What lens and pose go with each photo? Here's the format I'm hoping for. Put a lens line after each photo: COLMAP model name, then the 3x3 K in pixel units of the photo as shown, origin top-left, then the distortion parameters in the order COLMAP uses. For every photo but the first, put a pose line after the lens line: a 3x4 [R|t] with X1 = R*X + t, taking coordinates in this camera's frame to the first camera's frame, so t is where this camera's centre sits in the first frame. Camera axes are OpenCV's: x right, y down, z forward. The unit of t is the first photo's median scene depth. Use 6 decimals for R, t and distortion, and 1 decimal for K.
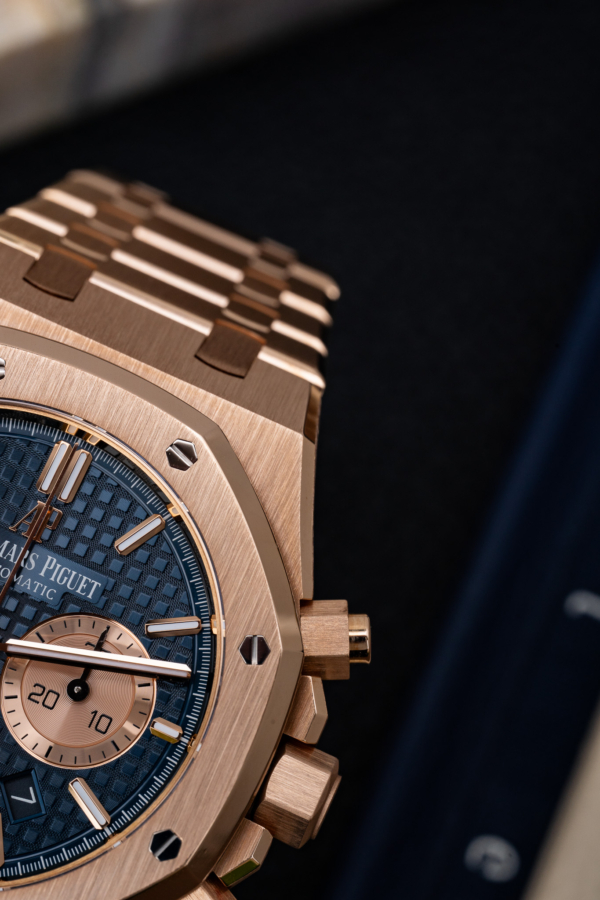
lens RADIAL K [[5046.8, 0, 300.0], [0, 5046.8, 450.0], [0, 0, 1]] dist [2.285107, -62.058726]
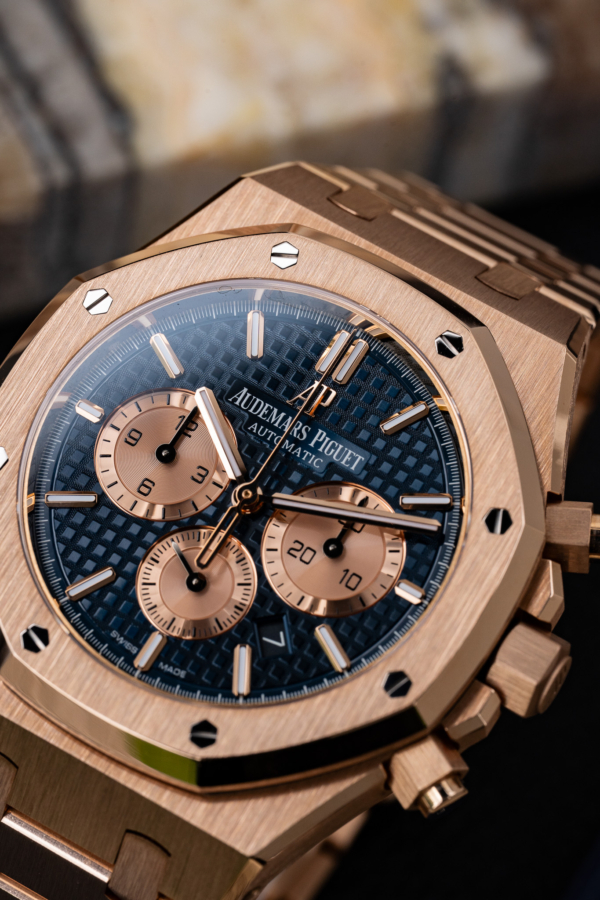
lens RADIAL K [[5046.8, 0, 300.0], [0, 5046.8, 450.0], [0, 0, 1]] dist [2.285107, -62.058726]
pose [[0.989834, 0.086470, -0.112922, 0.068461], [-0.107699, 0.974266, -0.198005, 0.239090], [0.092894, 0.208154, 0.973675, -0.048488]]
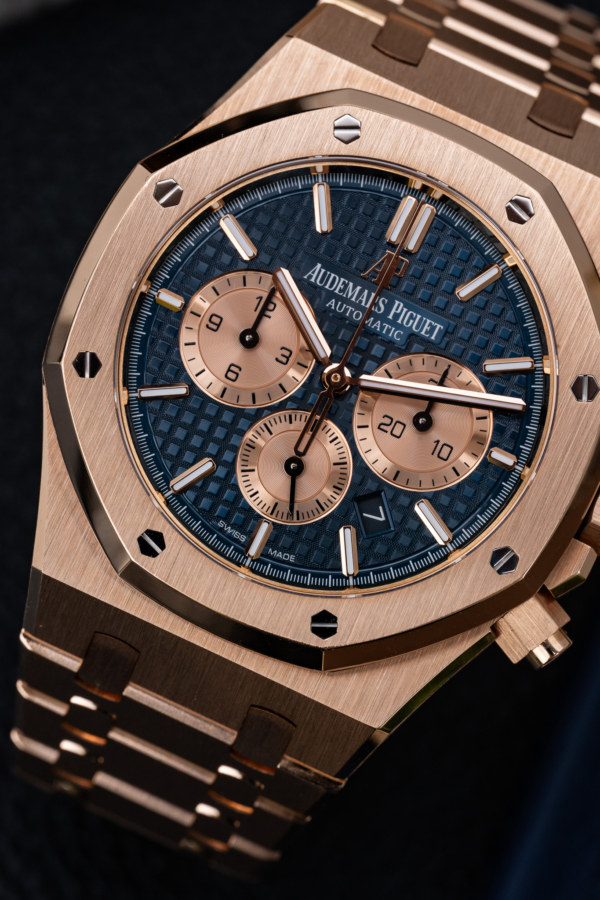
lens RADIAL K [[5046.8, 0, 300.0], [0, 5046.8, 450.0], [0, 0, 1]] dist [2.285107, -62.058726]
pose [[0.999873, 0.012033, 0.010413, -0.081697], [-0.012608, 0.998291, 0.057061, -0.009397], [-0.009709, -0.057185, 0.998316, -0.105049]]
